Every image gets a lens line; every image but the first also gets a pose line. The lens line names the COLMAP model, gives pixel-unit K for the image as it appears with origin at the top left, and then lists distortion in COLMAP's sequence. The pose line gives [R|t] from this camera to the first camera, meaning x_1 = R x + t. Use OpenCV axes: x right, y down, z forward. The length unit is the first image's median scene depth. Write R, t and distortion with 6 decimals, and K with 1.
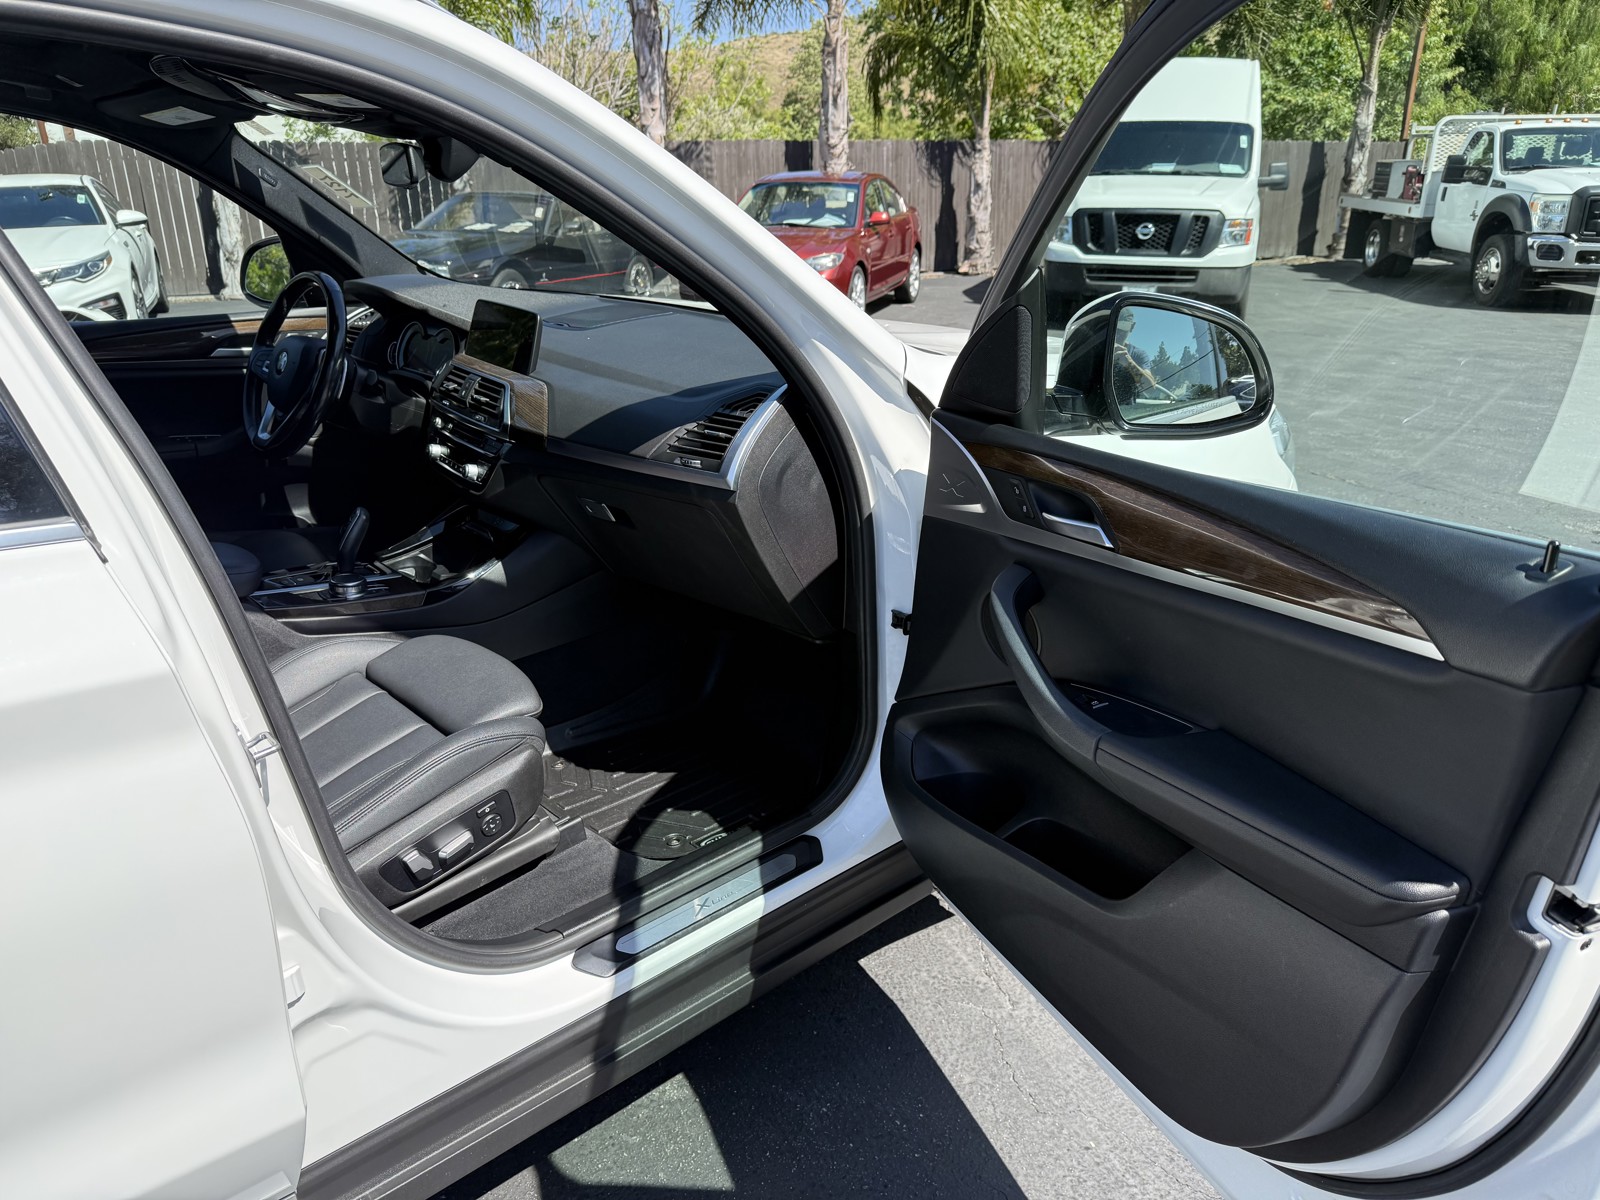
lens RADIAL K [[1136.4, 0, 800.0], [0, 1136.4, 600.0], [0, 0, 1]] dist [0.000731, -0.003850]
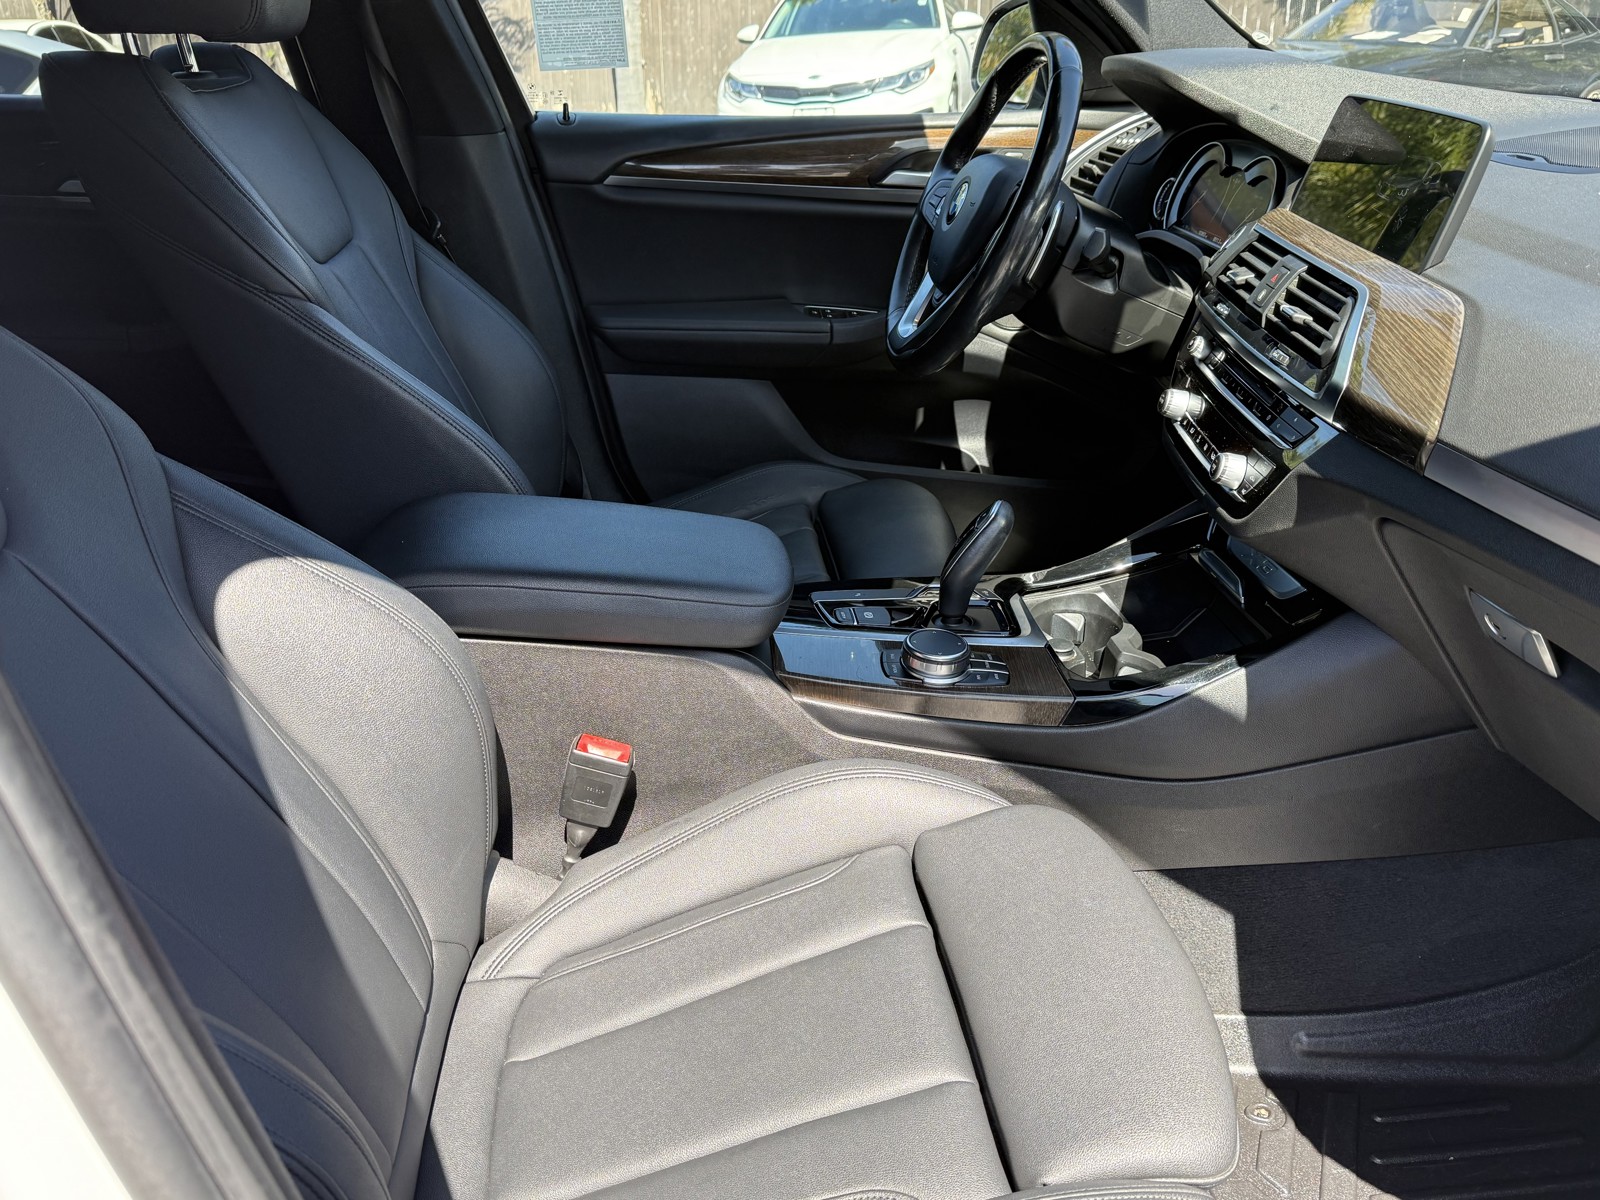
lens RADIAL K [[1274.1, 0, 810.4], [0, 1274.1, 626.2], [0, 0, 1]] dist [0.075126, -0.066086]
pose [[0.803294, 0.254742, -0.538355, -0.114810], [-0.197781, 0.966713, 0.162322, -0.092567], [0.561785, -0.023916, 0.826938, 0.417965]]
